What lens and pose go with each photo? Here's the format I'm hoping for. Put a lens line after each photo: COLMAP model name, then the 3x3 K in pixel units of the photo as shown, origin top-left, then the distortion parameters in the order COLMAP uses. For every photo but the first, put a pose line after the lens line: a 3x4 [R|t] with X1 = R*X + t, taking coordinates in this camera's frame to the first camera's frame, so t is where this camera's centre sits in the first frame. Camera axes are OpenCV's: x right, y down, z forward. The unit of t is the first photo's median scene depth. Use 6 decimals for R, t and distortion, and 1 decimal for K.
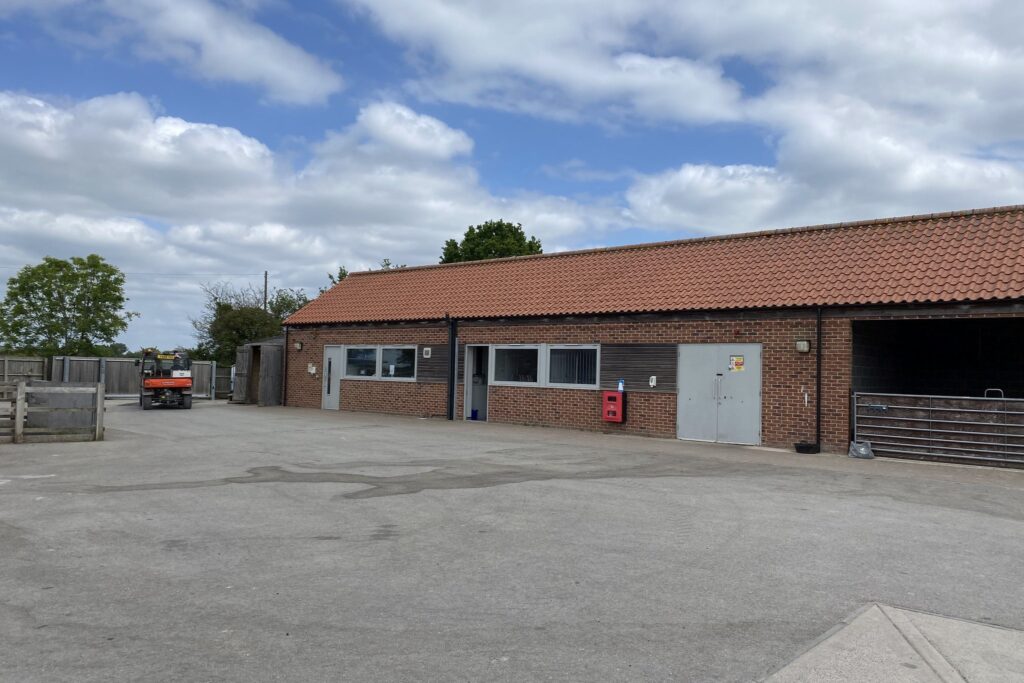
lens RADIAL K [[785.5, 0, 512.0], [0, 785.5, 341.5], [0, 0, 1]] dist [0.000102, -0.000105]
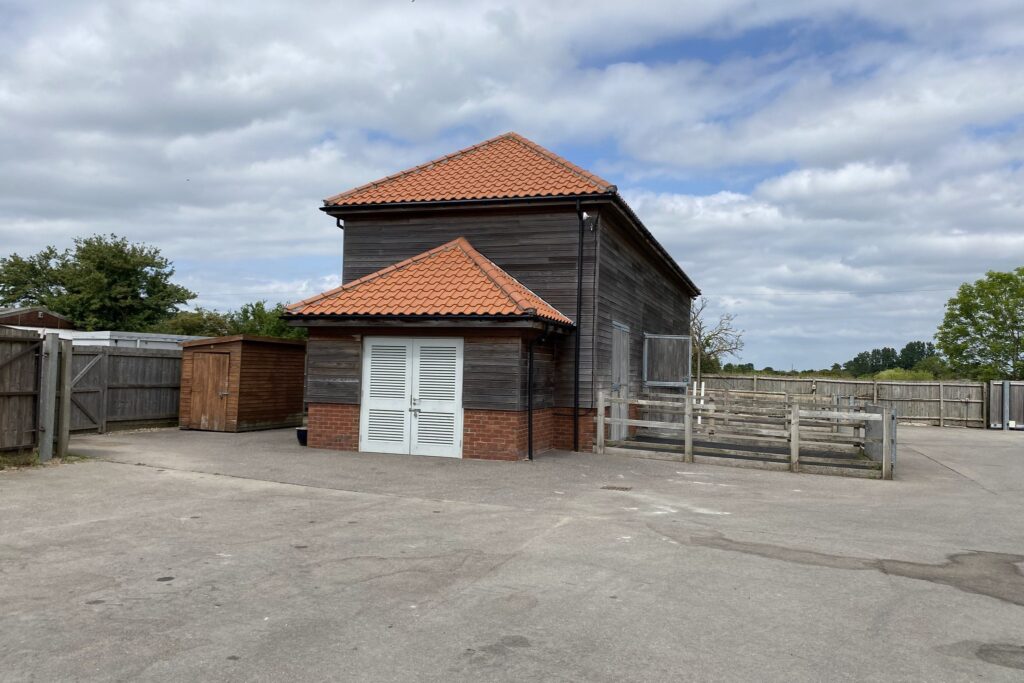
lens RADIAL K [[785.5, 0, 512.0], [0, 785.5, 341.5], [0, 0, 1]] dist [0.000102, -0.000105]
pose [[0.368916, -0.053207, -0.927939, 0.072527], [0.019760, 0.998583, -0.049402, 0.012042], [0.929253, -0.000111, 0.369445, 0.257248]]
